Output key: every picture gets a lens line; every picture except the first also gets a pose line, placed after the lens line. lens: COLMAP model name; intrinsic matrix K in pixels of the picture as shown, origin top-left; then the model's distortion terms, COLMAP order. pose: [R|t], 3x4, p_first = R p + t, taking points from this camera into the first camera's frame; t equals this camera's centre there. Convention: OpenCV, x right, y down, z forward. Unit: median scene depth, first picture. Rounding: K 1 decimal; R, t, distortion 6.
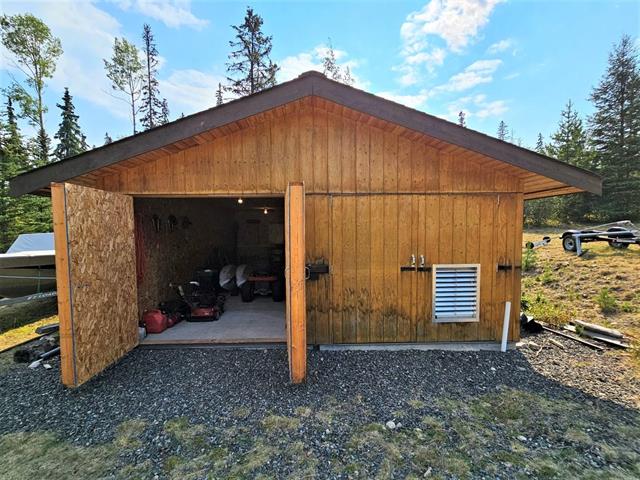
lens RADIAL K [[300.4, 0, 317.4], [0, 300.4, 248.3], [0, 0, 1]] dist [-0.003871, -0.000513]
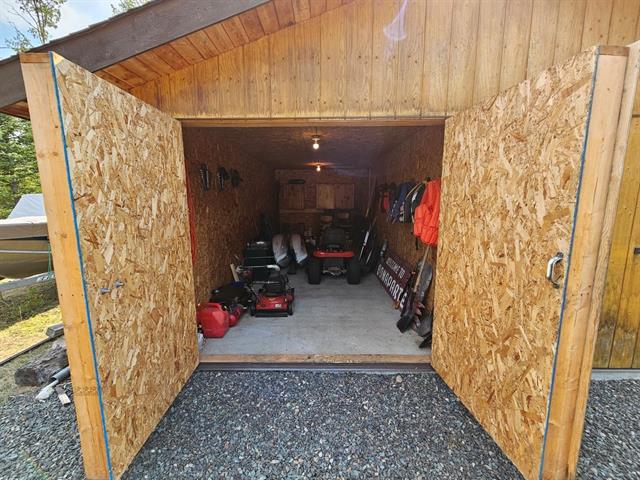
lens RADIAL K [[300.4, 0, 317.4], [0, 300.4, 248.3], [0, 0, 1]] dist [-0.003871, -0.000513]
pose [[0.999014, 0.009896, -0.043278, -0.320775], [-0.005004, 0.993728, 0.111714, 0.002337], [0.044112, -0.111387, 0.992798, 0.404341]]
